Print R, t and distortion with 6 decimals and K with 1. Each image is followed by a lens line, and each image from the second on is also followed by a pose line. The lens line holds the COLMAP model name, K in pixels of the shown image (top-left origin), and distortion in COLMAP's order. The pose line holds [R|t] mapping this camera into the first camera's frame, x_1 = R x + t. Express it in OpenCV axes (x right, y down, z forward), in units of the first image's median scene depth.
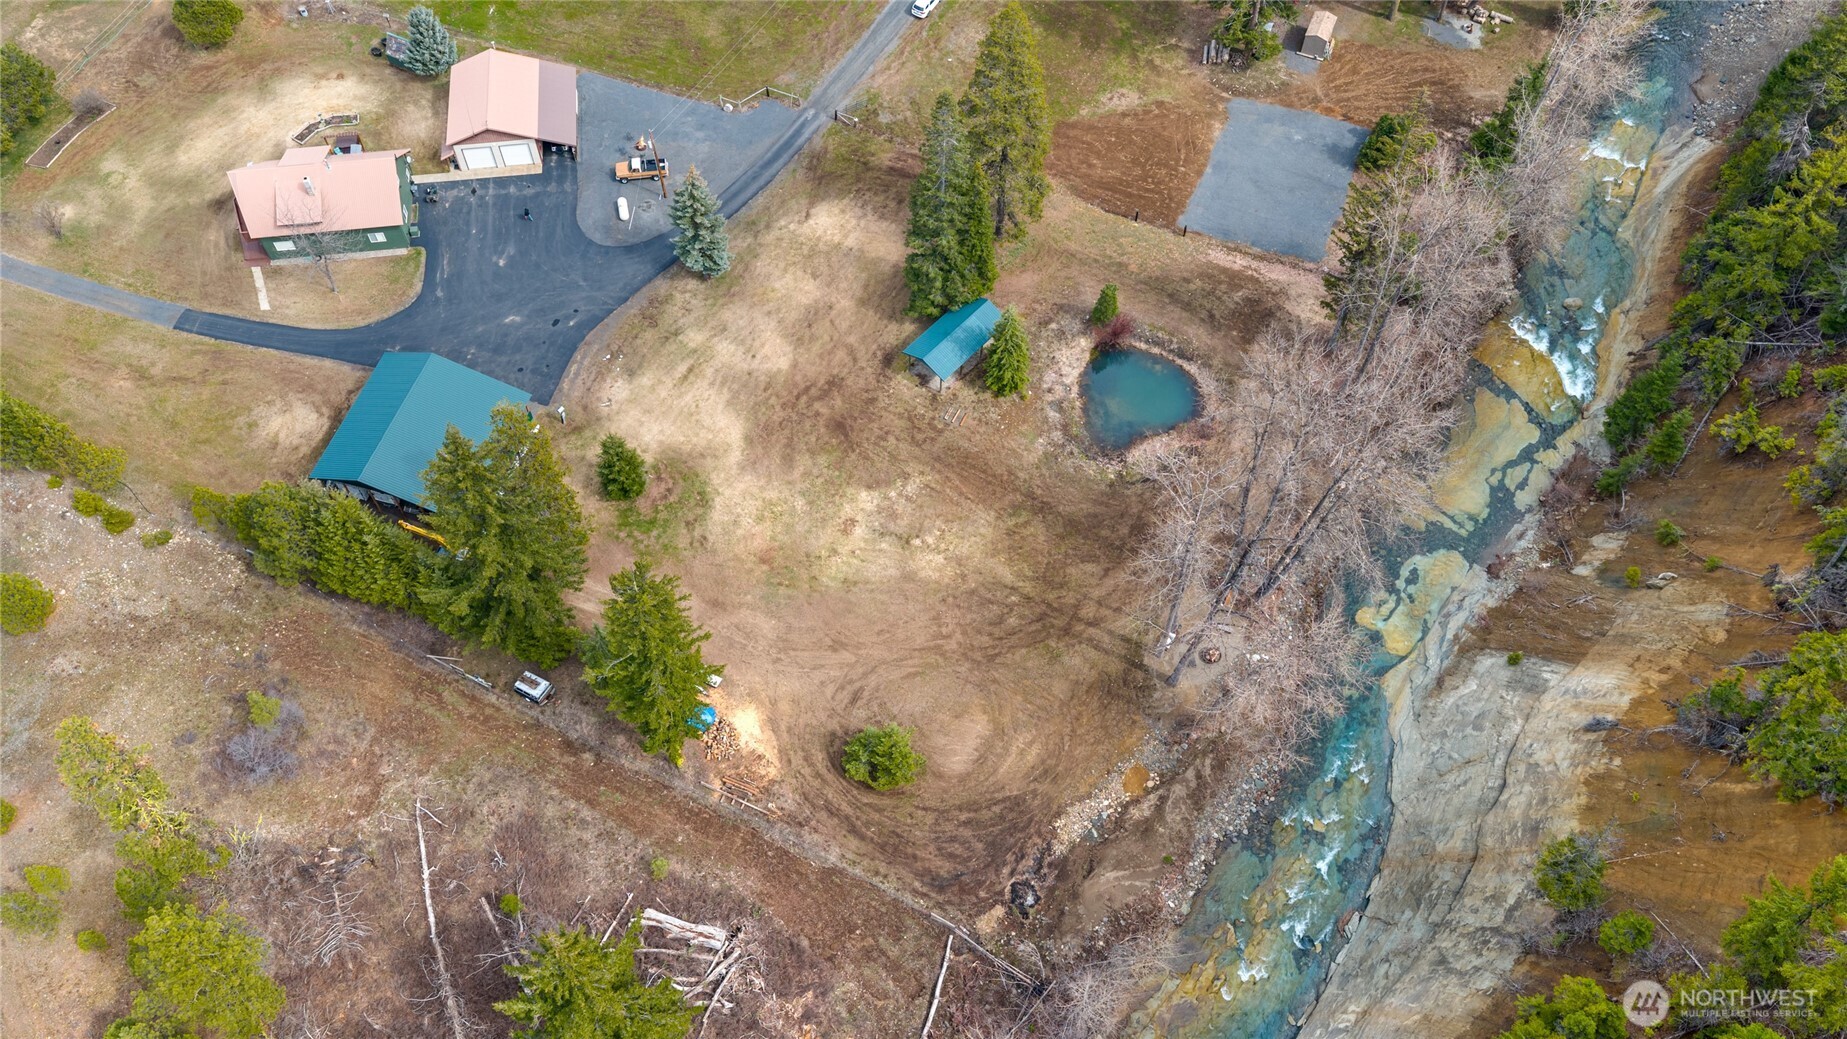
lens RADIAL K [[1509.0, 0, 922.5], [0, 1509.0, 507.0], [0, 0, 1]] dist [0.054337, -0.082782]
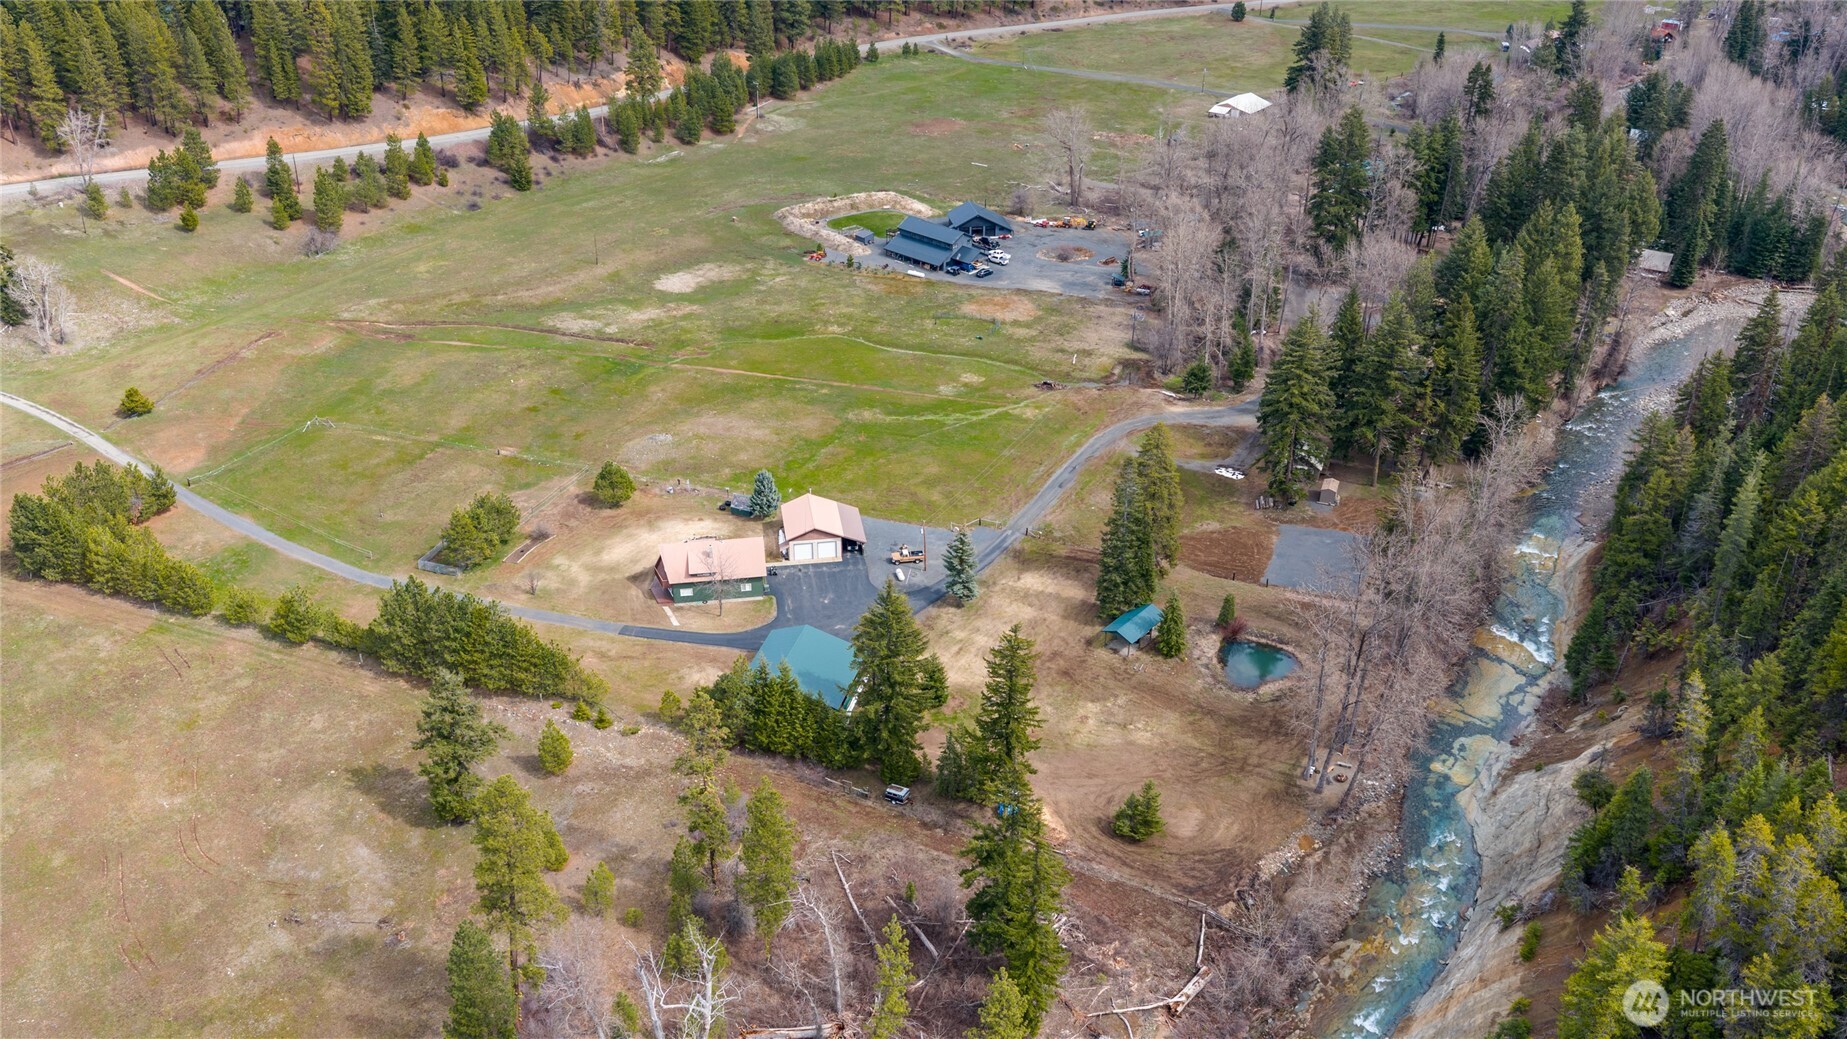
lens RADIAL K [[1509.0, 0, 921.8], [0, 1509.0, 511.3], [0, 0, 1]] dist [0.054337, -0.082782]
pose [[0.999353, -0.013696, 0.033269, -0.250492], [0.028162, 0.873261, -0.486438, 0.543235], [-0.022391, 0.487060, 0.873081, -0.401481]]
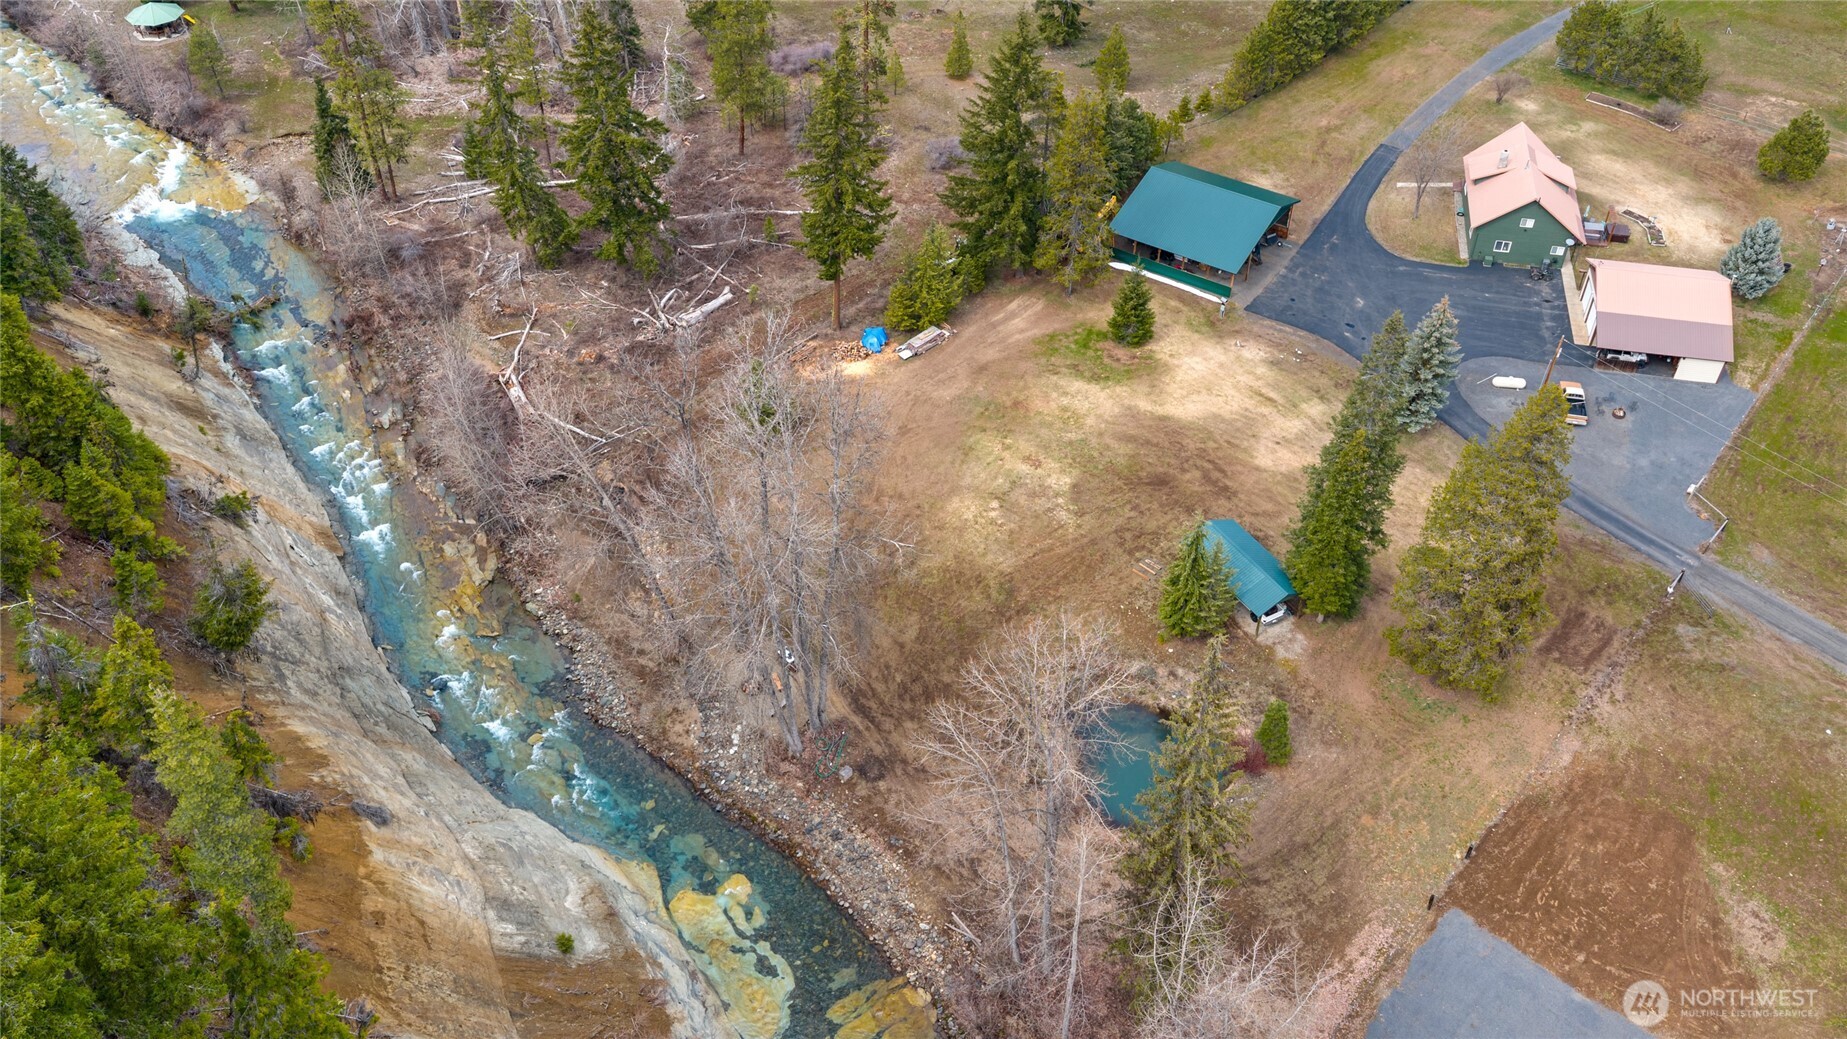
lens RADIAL K [[1509.0, 0, 927.1], [0, 1509.0, 516.7], [0, 0, 1]] dist [0.054337, -0.082782]
pose [[-0.322683, 0.631791, -0.704781, 0.653828], [-0.797672, 0.219304, 0.561805, -0.453081], [0.509505, 0.743468, 0.433196, 0.556641]]
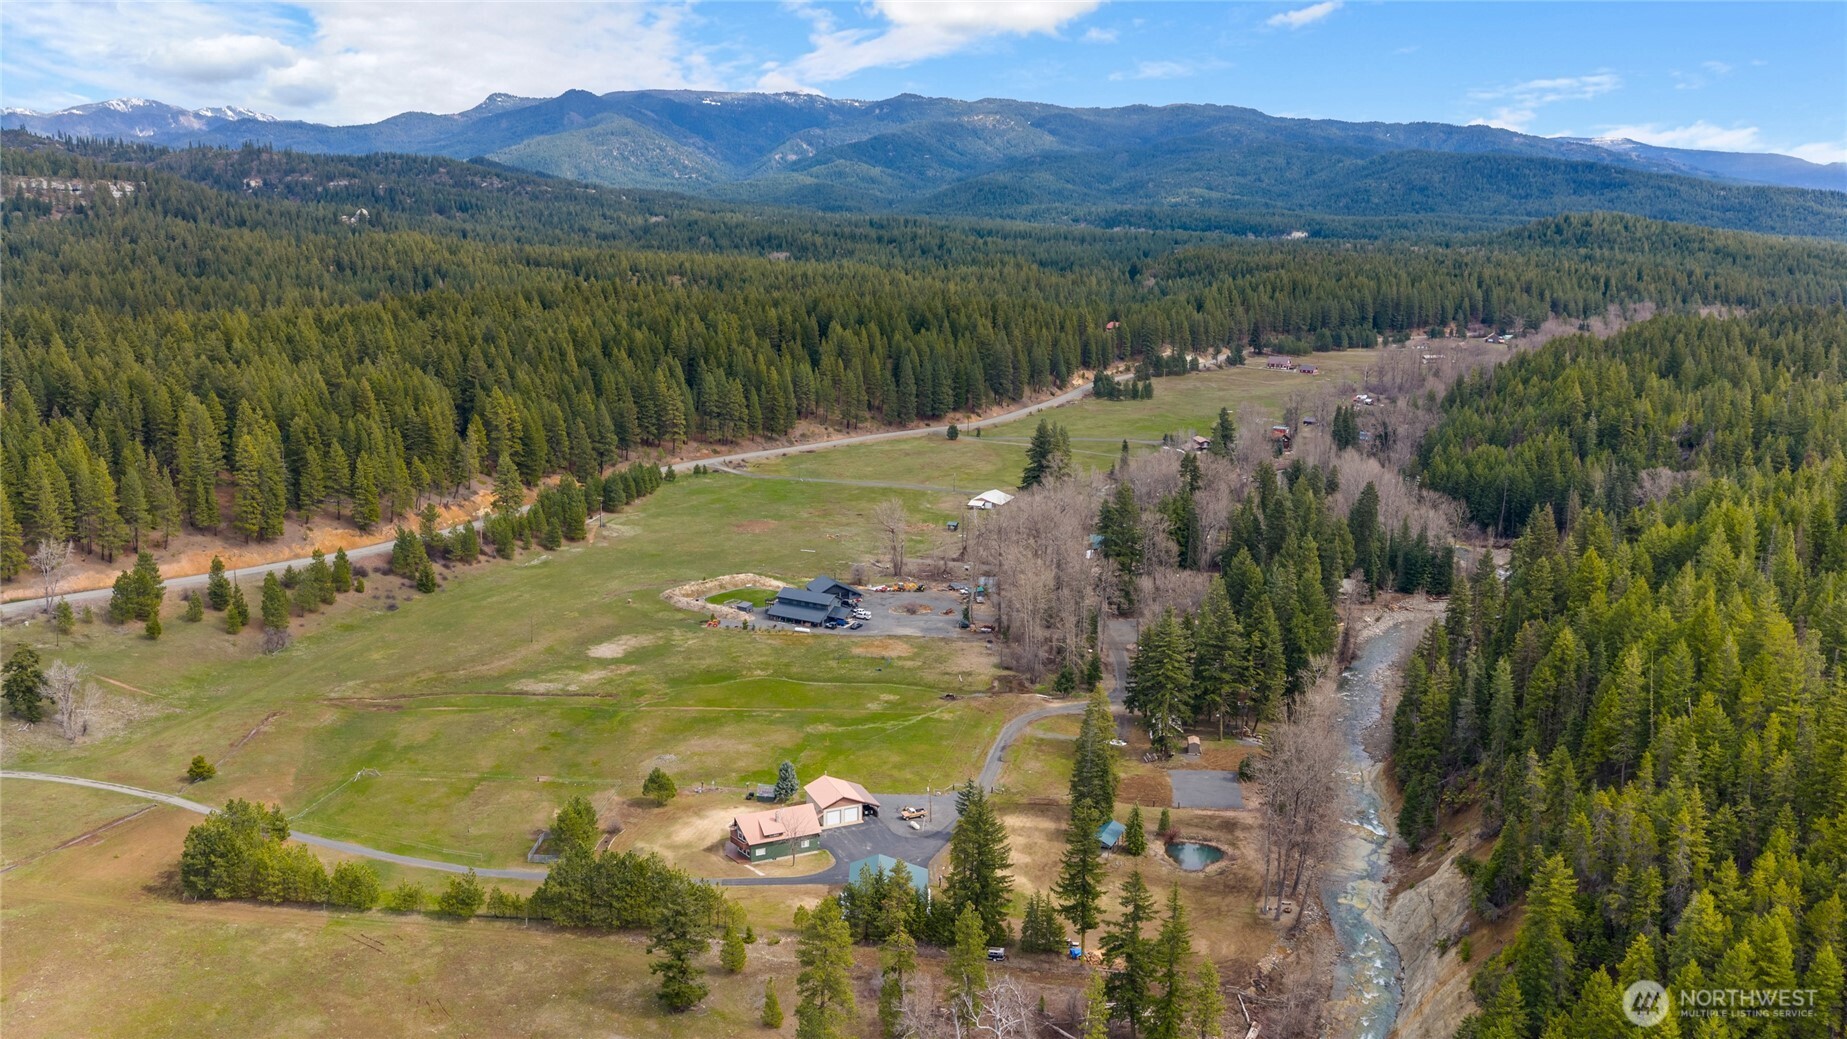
lens RADIAL K [[1509.0, 0, 922.1], [0, 1509.0, 520.7], [0, 0, 1]] dist [0.054337, -0.082782]
pose [[0.959114, -0.055166, 0.277591, -0.791031], [0.234961, 0.701983, -0.672319, 0.942938], [-0.157775, 0.710054, 0.686244, -0.701104]]
